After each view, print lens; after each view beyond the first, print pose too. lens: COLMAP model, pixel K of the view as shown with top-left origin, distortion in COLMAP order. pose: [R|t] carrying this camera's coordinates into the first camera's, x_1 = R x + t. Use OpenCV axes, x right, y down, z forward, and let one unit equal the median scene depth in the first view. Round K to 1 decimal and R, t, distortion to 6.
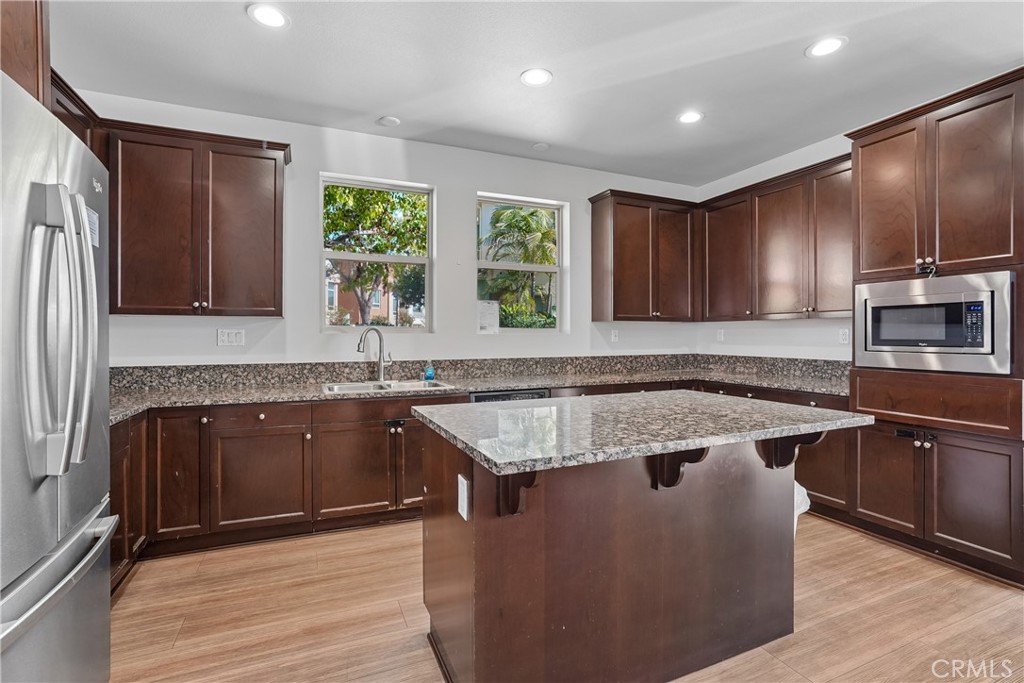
lens RADIAL K [[466.5, 0, 505.4], [0, 466.5, 334.5], [0, 0, 1]] dist [-0.021924, 0.000748]
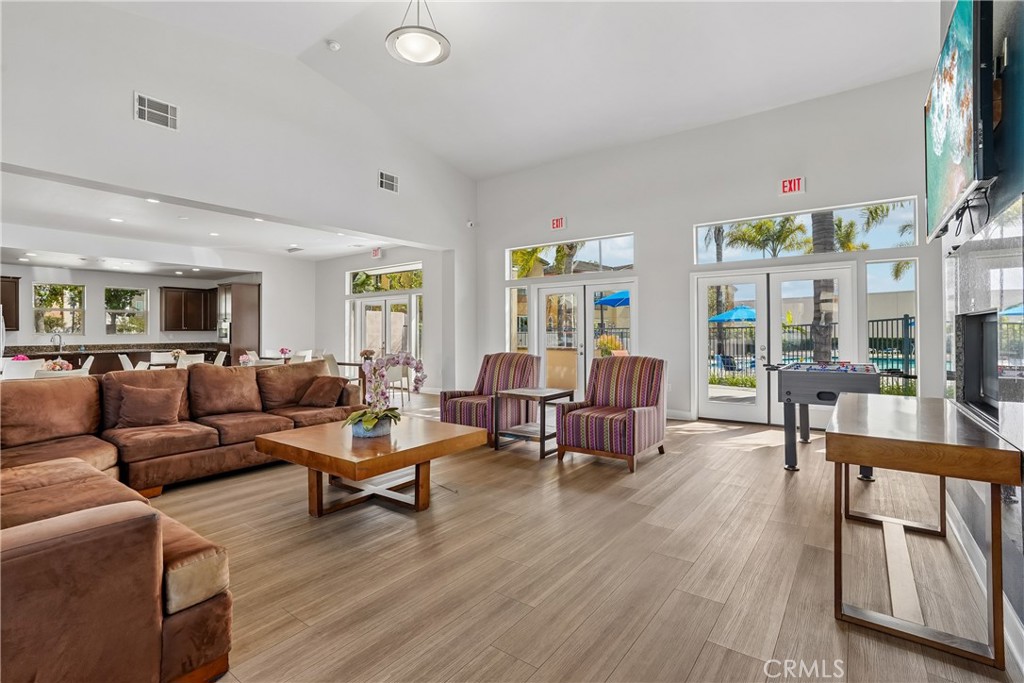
lens RADIAL K [[466.5, 0, 512.8], [0, 466.5, 338.4], [0, 0, 1]] dist [-0.021924, 0.000748]
pose [[0.871698, -0.005744, 0.490011, 0.686167], [0.005799, 0.999982, 0.001405, 0.024120], [-0.490010, 0.001617, 0.871715, -2.484370]]
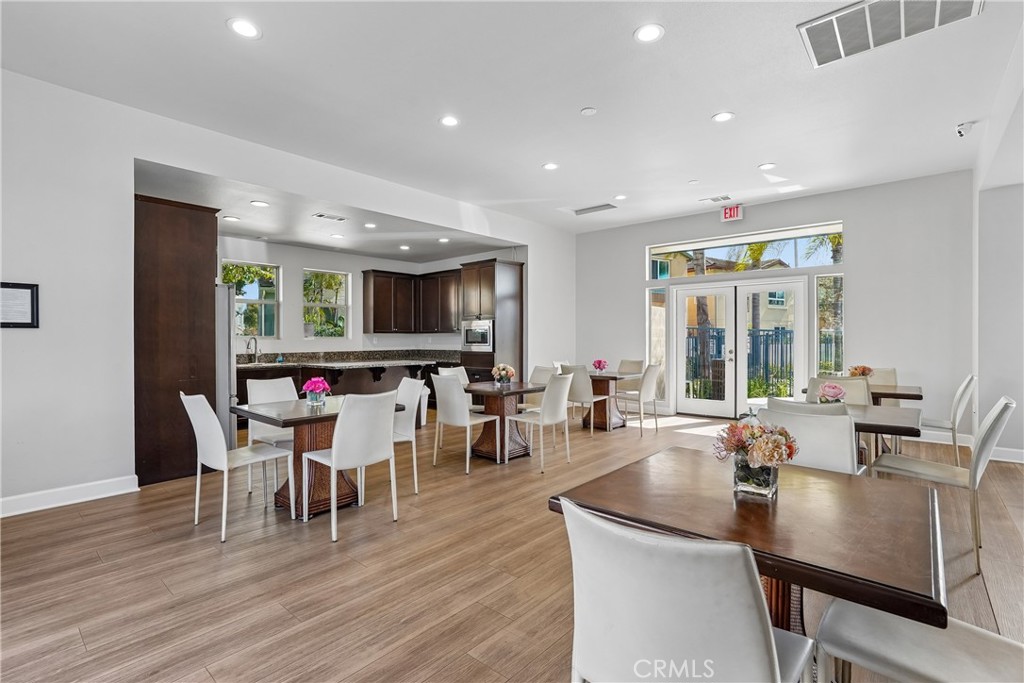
lens RADIAL K [[466.5, 0, 495.2], [0, 466.5, 340.7], [0, 0, 1]] dist [-0.021924, 0.000748]
pose [[0.909204, -0.004701, 0.416324, -0.130290], [0.004148, 0.999989, 0.002232, 0.000995], [-0.416330, -0.000303, 0.909214, -1.046483]]
